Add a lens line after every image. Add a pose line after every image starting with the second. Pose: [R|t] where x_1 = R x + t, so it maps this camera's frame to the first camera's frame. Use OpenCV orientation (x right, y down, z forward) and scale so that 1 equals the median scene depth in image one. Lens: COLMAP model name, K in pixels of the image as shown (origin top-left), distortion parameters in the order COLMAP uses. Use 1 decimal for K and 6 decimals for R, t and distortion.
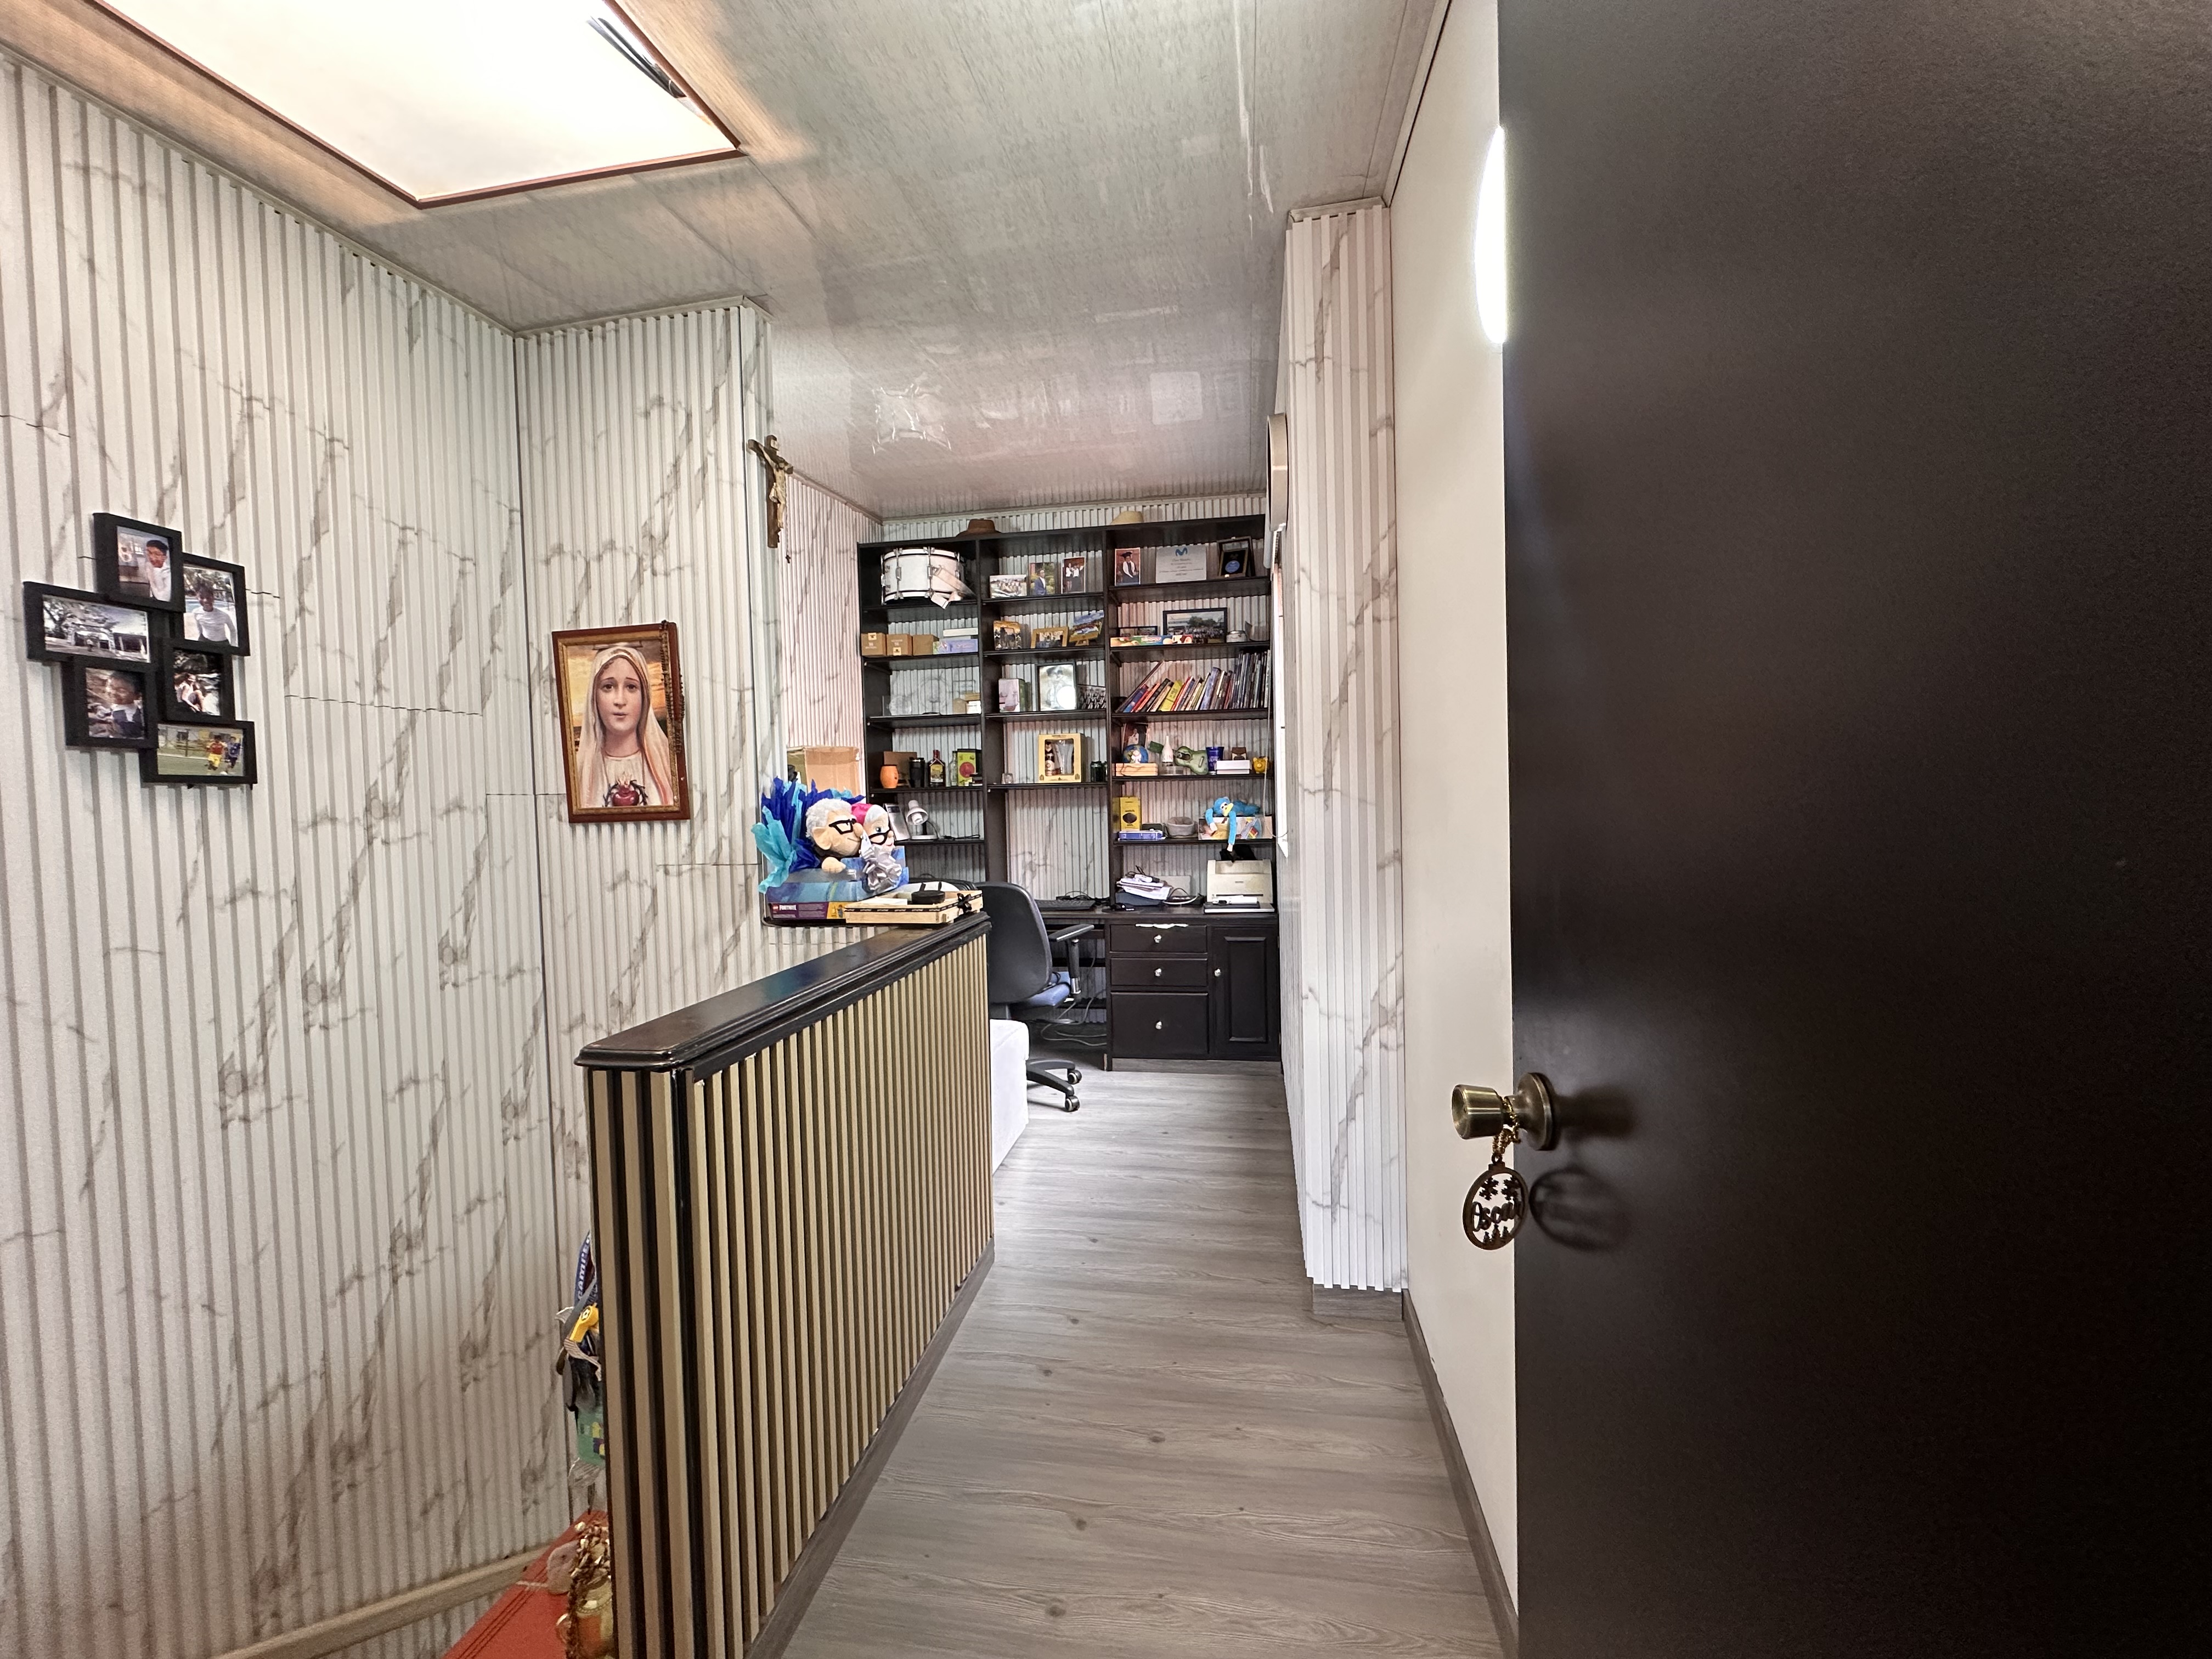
lens RADIAL K [[884.2, 0, 1103.3], [0, 884.2, 833.0], [0, 0, 1]] dist [-0.005194, 0.001140]
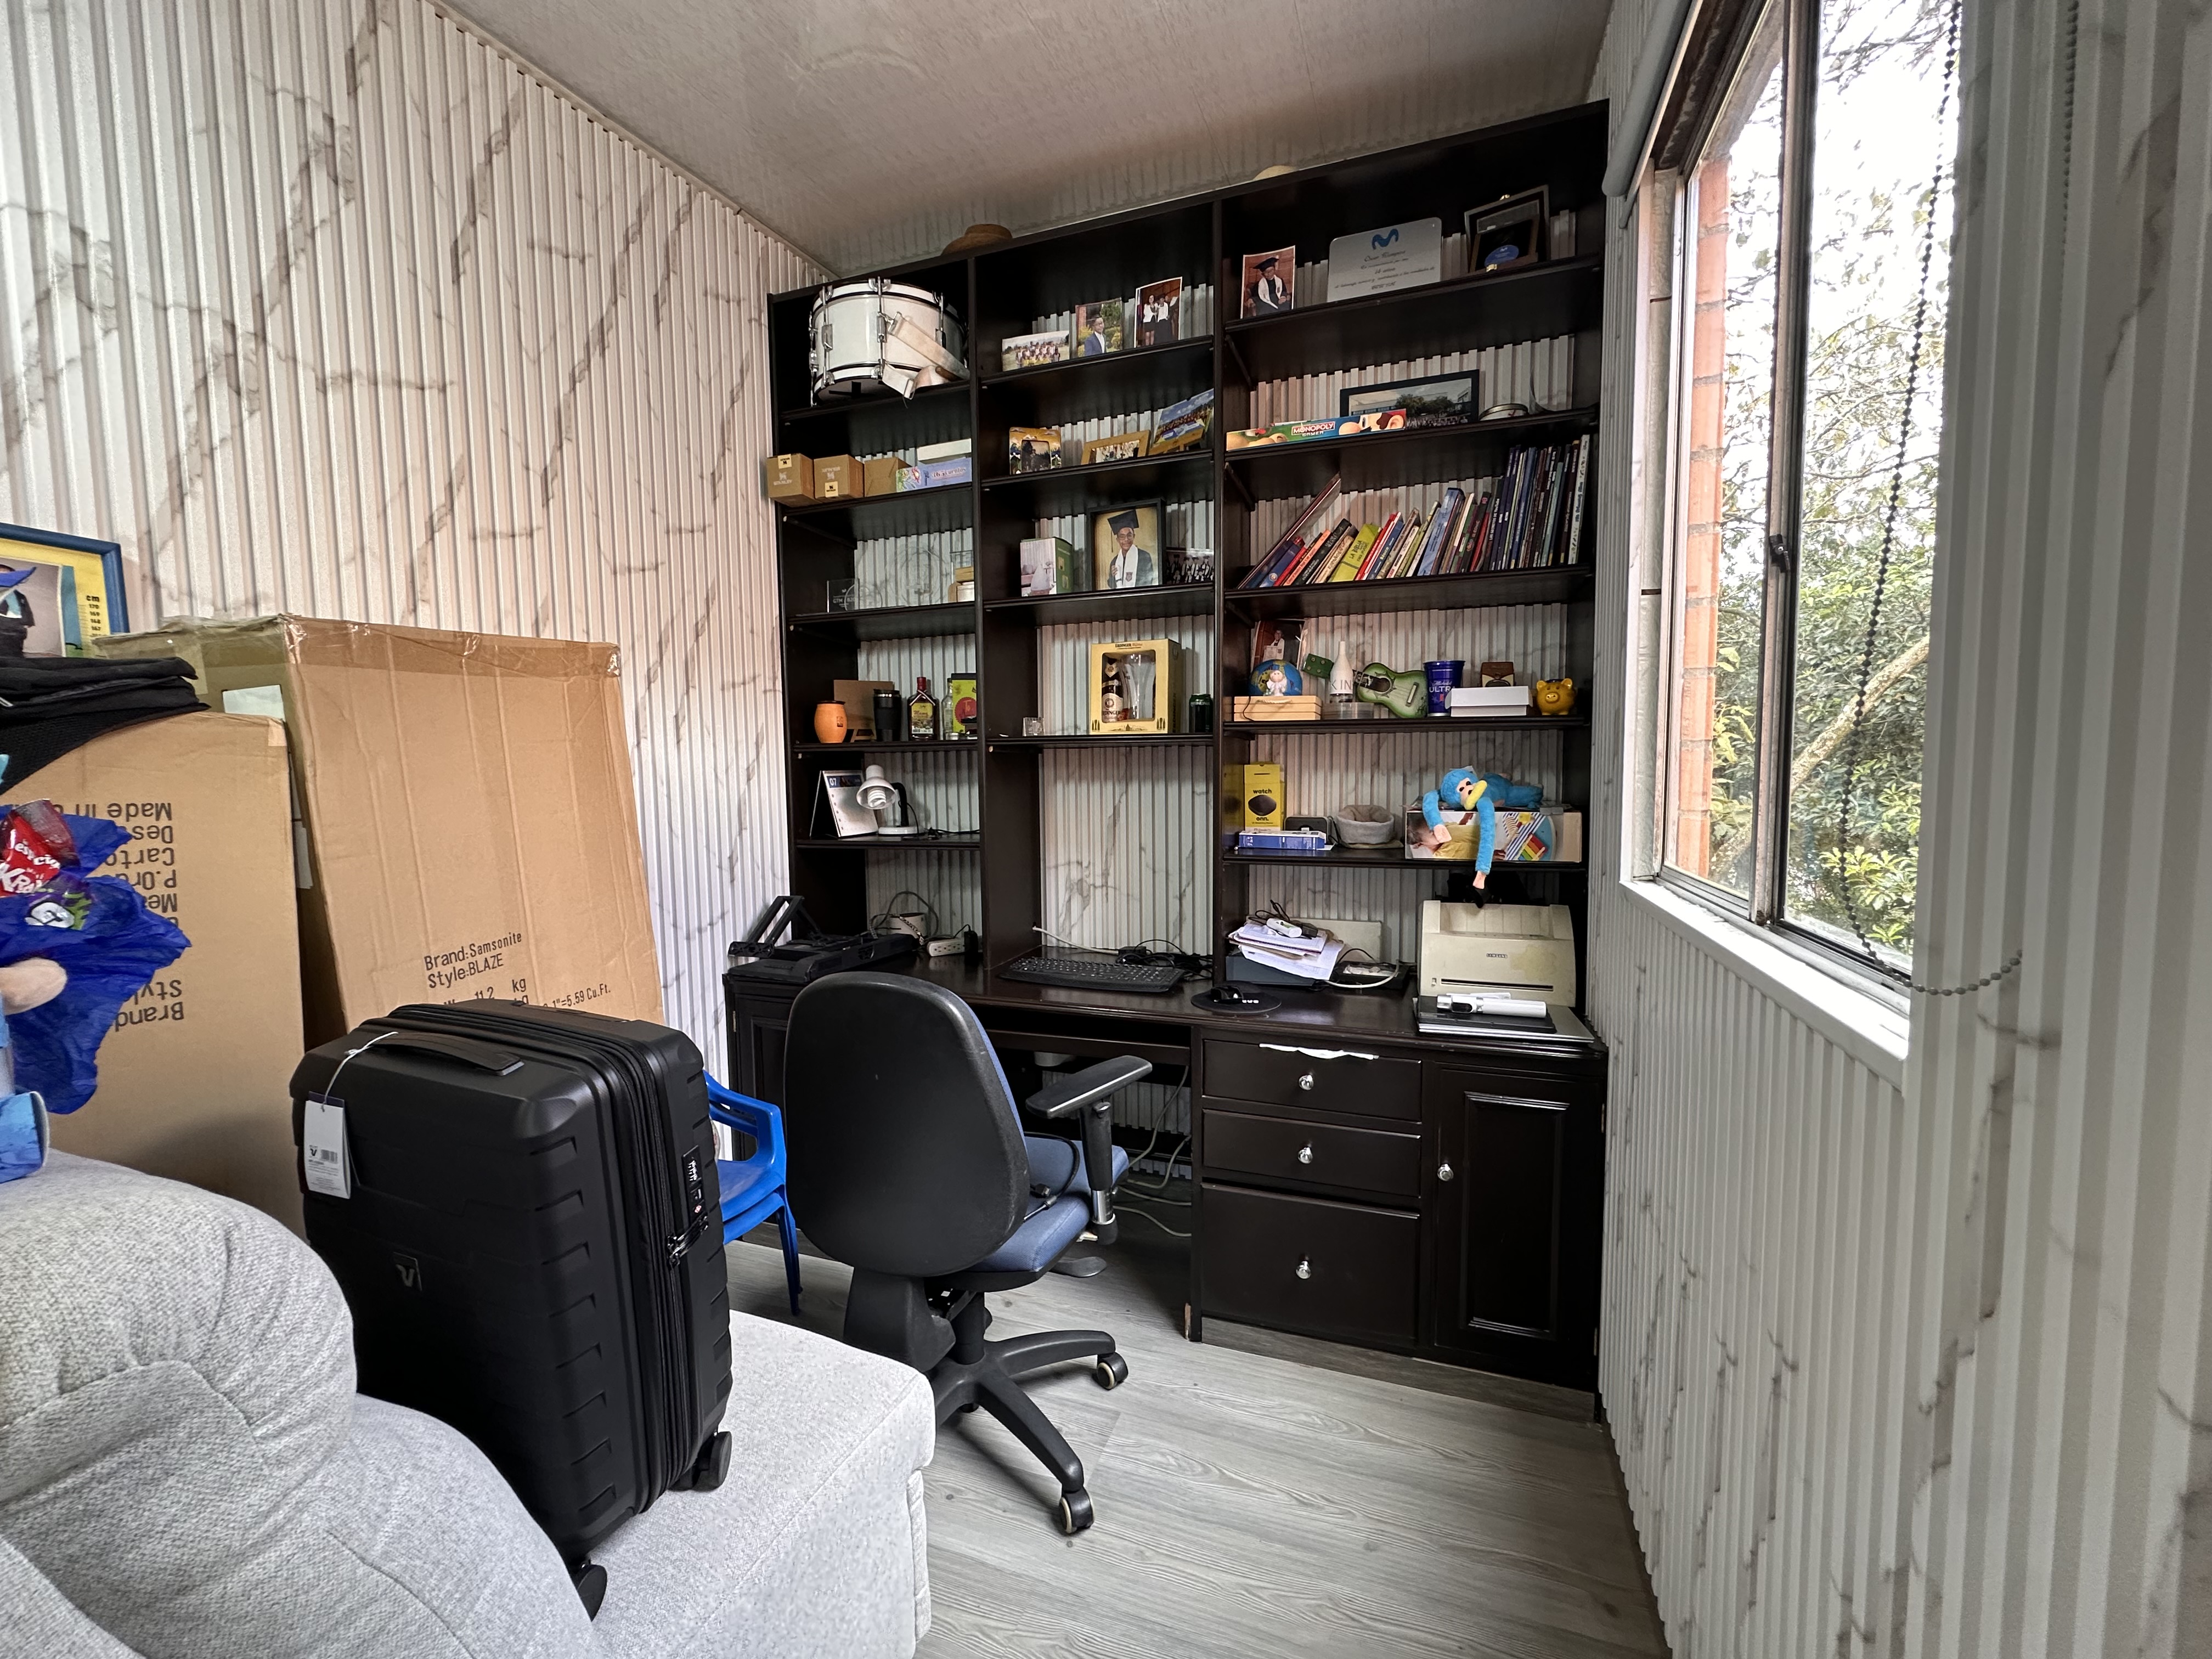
lens RADIAL K [[884.2, 0, 1103.3], [0, 884.2, 833.0], [0, 0, 1]] dist [-0.005194, 0.001140]
pose [[0.981793, 0.026399, -0.188112, 0.037123], [-0.019199, 0.999015, 0.039994, -0.019973], [0.188983, -0.035654, 0.981333, 0.488270]]
